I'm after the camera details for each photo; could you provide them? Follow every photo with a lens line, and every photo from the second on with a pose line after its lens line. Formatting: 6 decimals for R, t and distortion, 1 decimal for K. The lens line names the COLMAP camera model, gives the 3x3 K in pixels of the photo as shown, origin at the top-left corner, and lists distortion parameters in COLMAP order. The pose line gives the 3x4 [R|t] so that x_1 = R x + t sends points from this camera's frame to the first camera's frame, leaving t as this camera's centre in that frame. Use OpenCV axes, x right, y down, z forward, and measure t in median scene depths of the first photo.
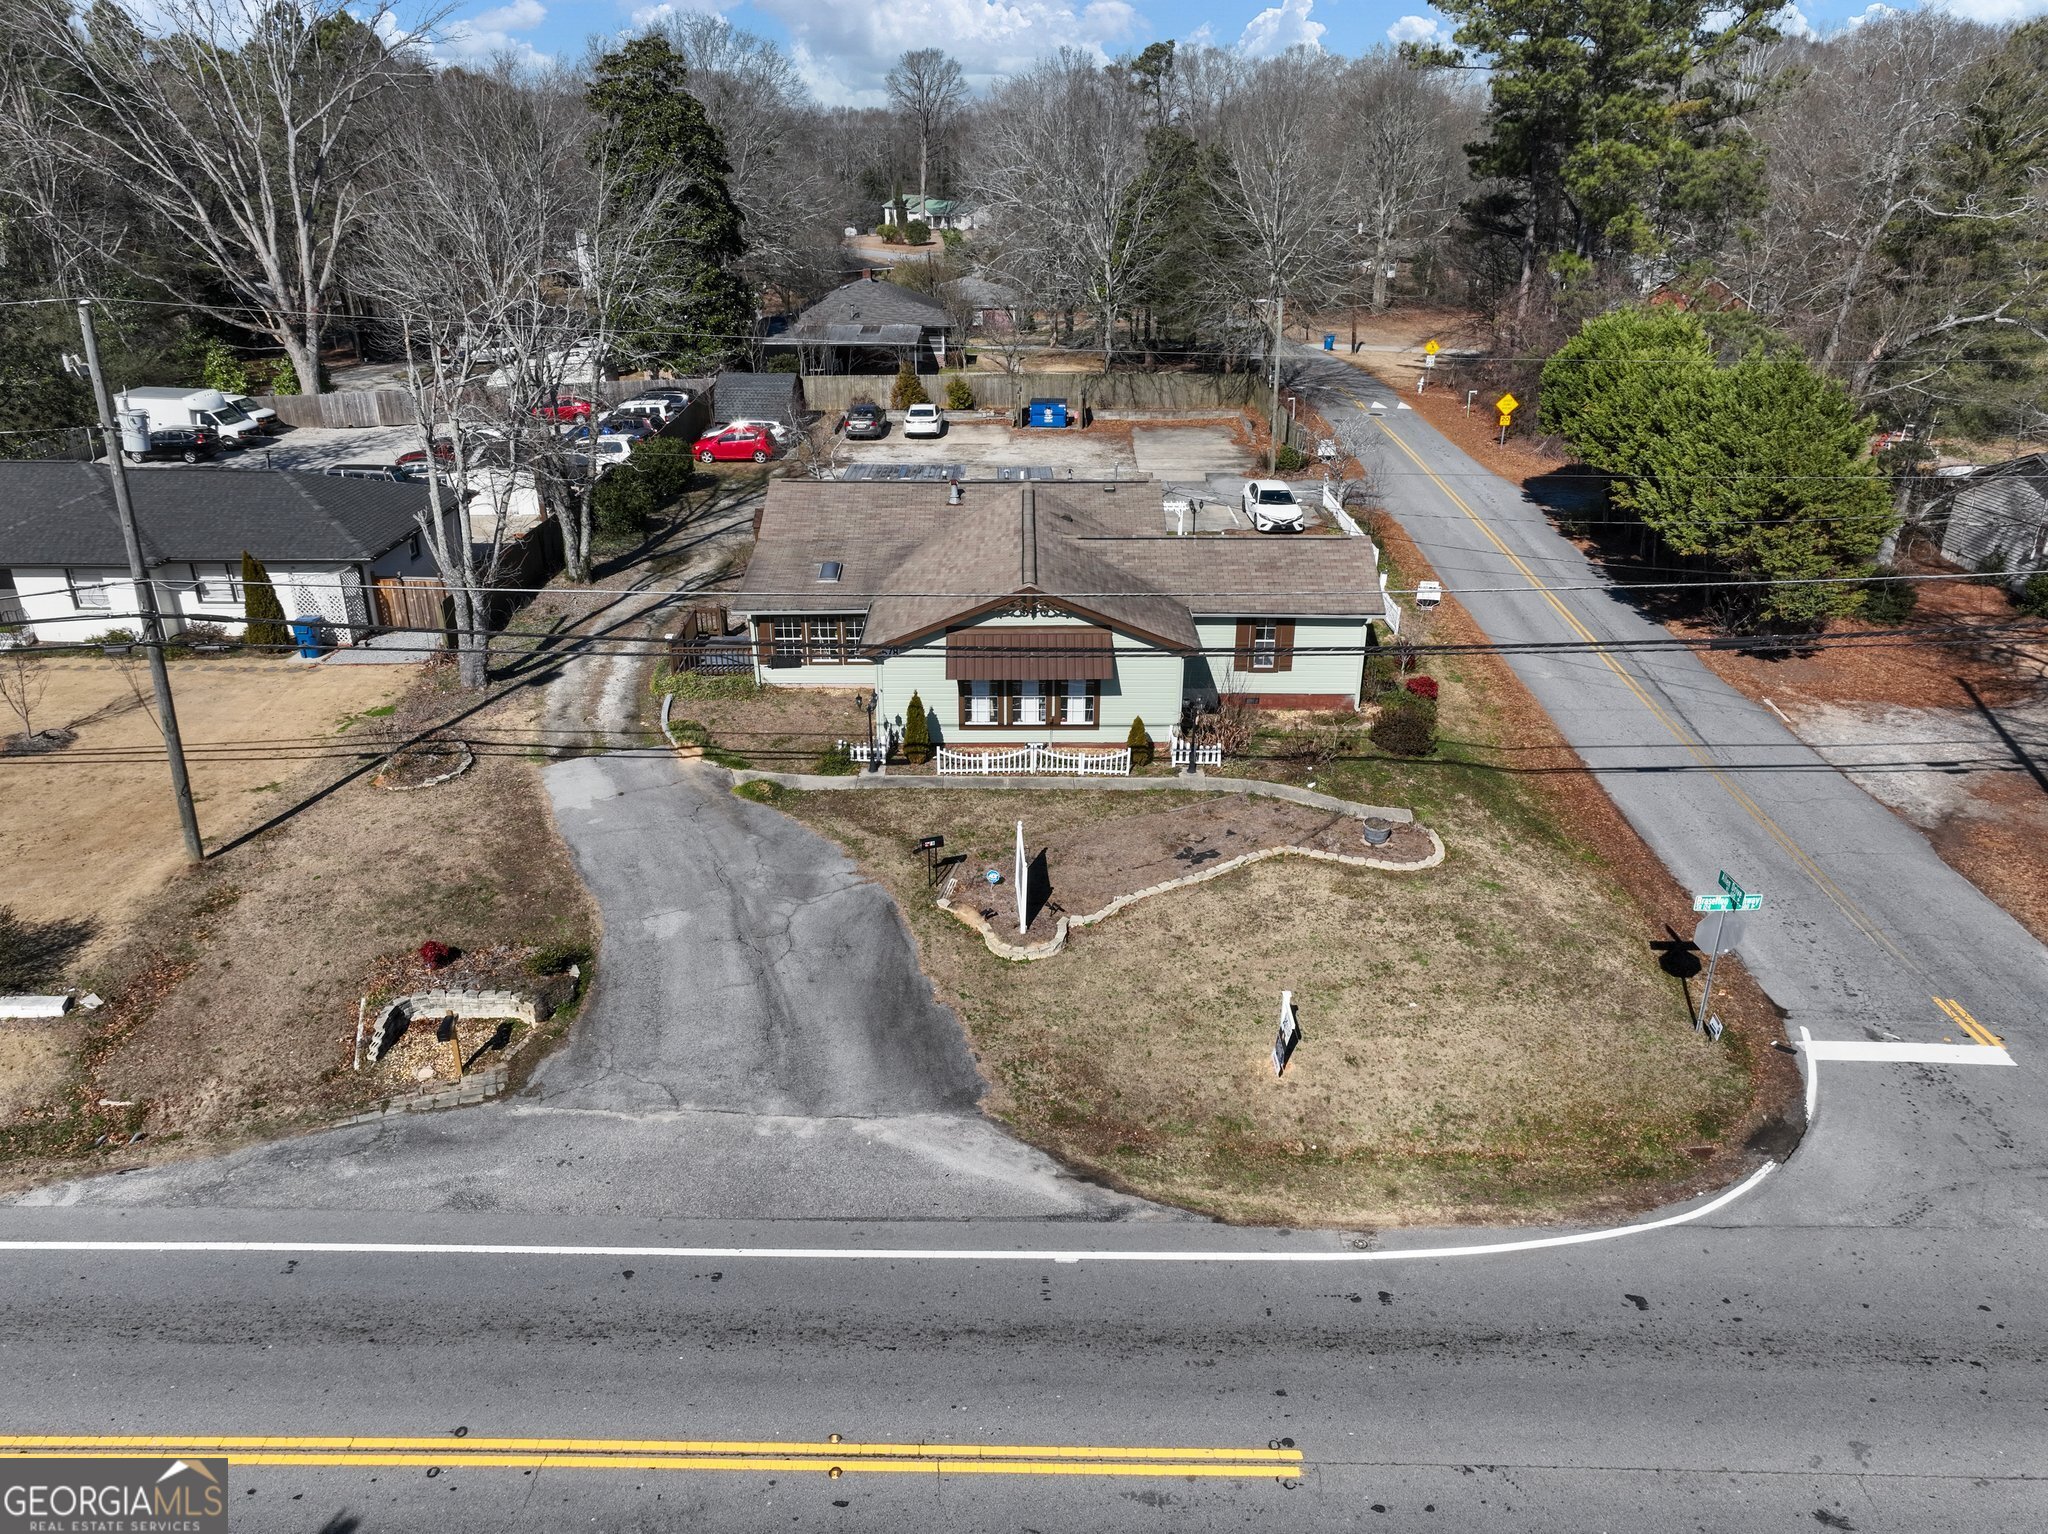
lens RADIAL K [[1408.2, 0, 1026.2], [0, 1408.2, 769.9], [0, 0, 1]] dist [0.005267, 0.006130]
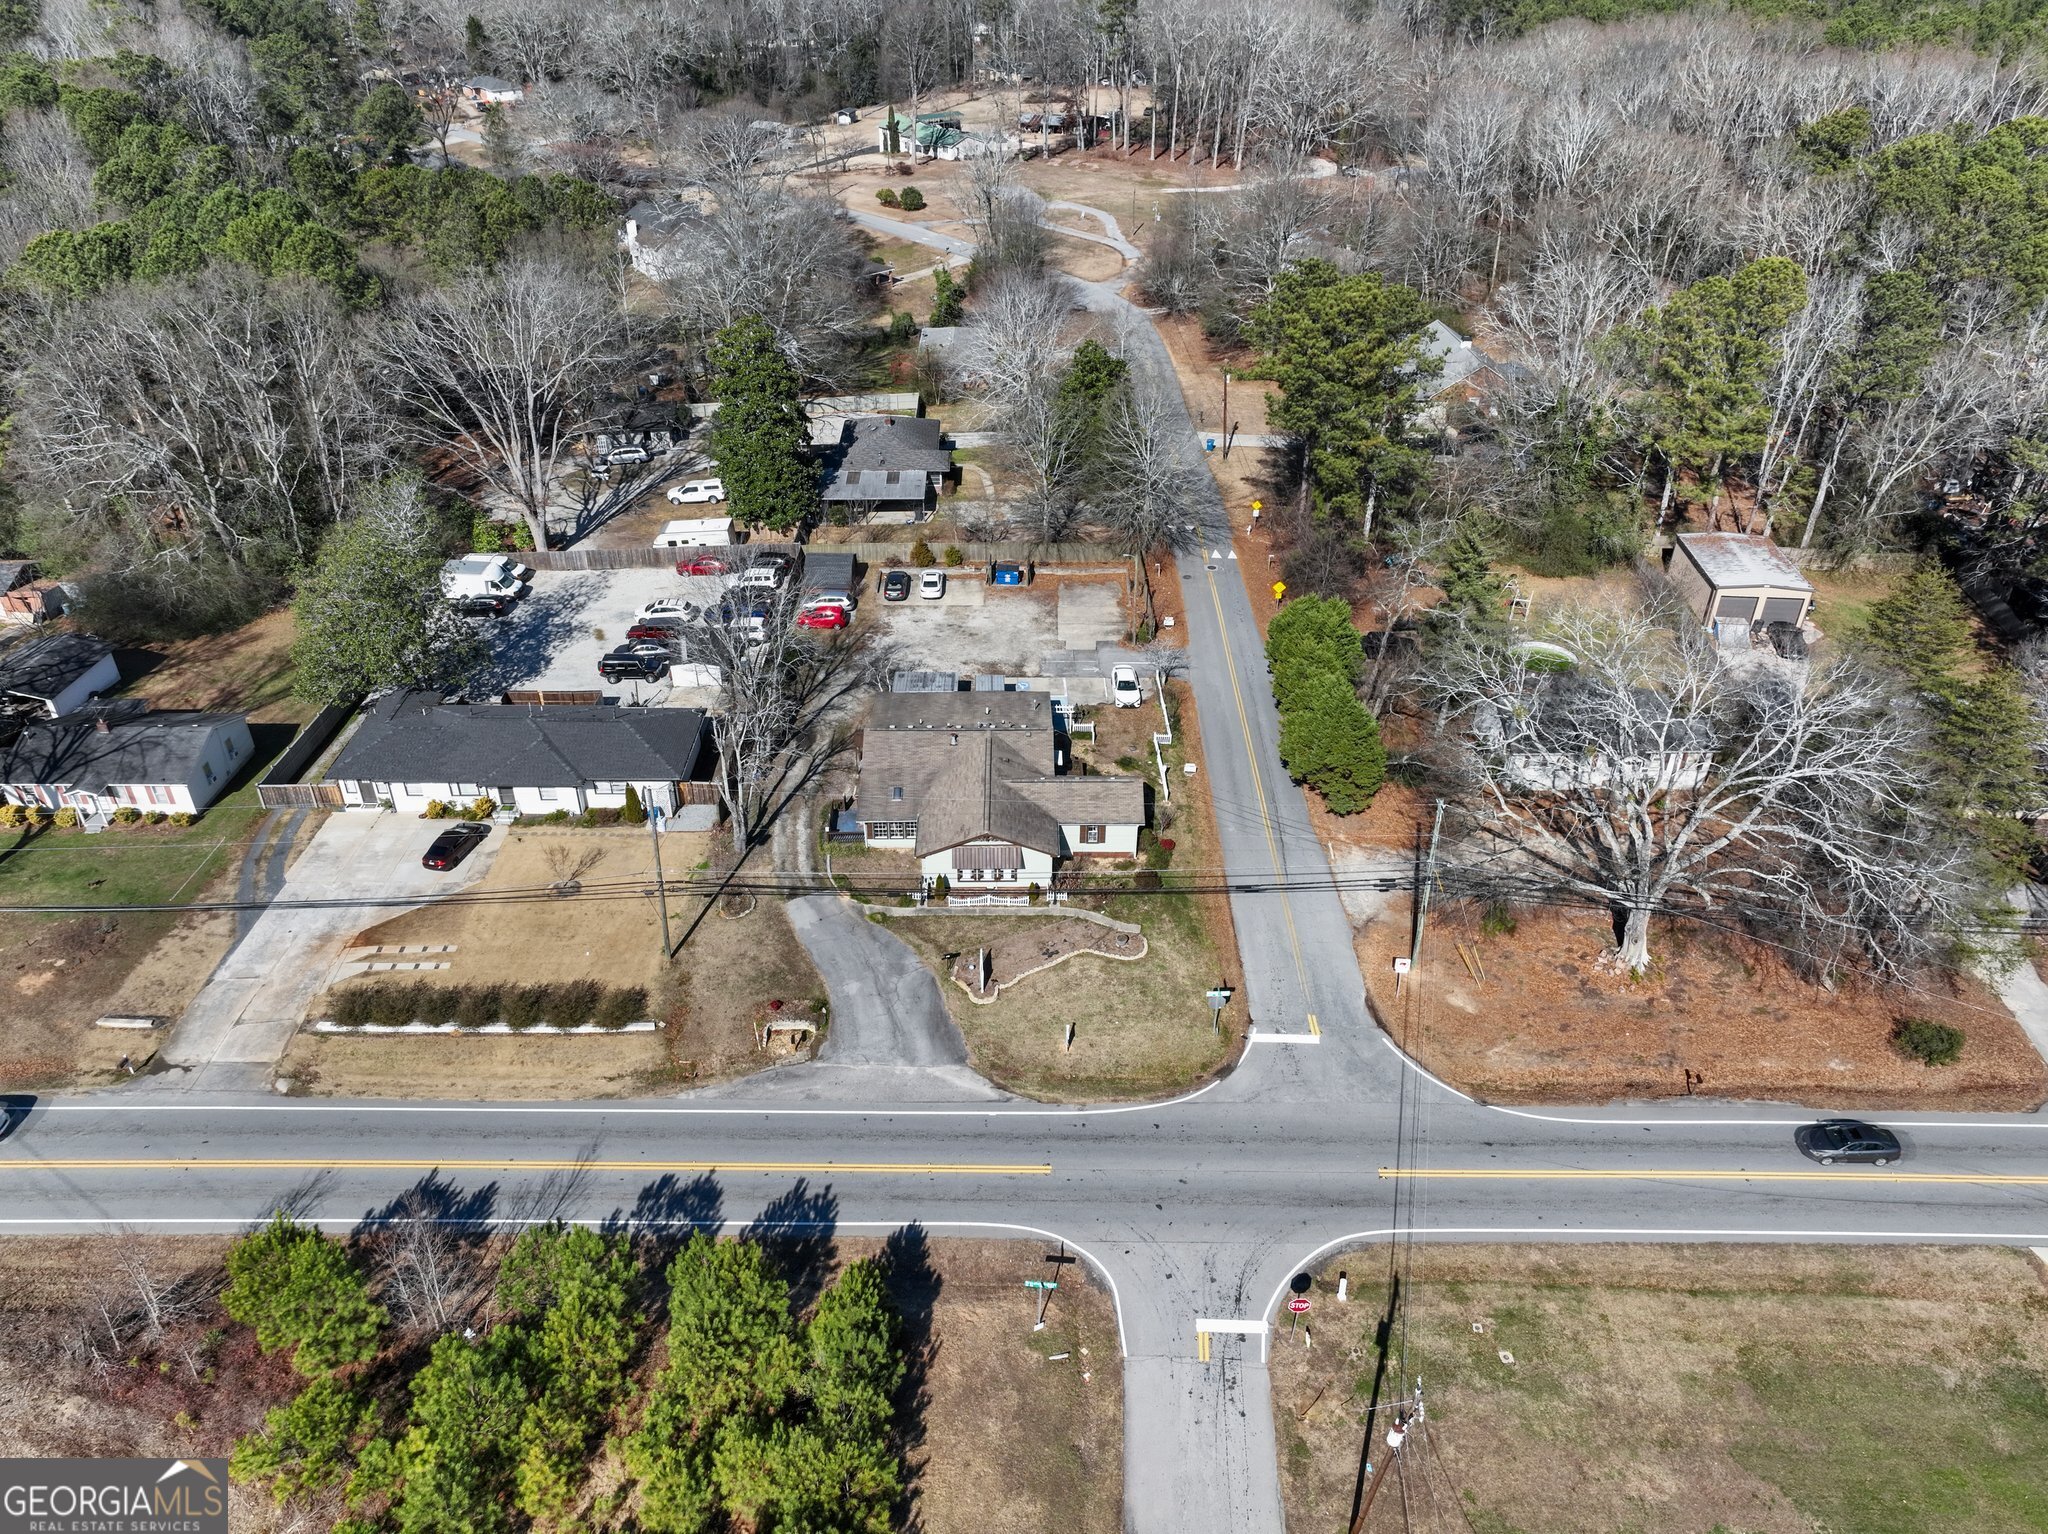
lens RADIAL K [[1408.2, 0, 1024.0], [0, 1408.2, 763.1], [0, 0, 1]] dist [0.005267, 0.006130]
pose [[0.999982, -0.001822, 0.005761, 0.060557], [0.000886, 0.987345, 0.158586, -0.721581], [-0.005977, -0.158578, 0.987328, -1.558804]]
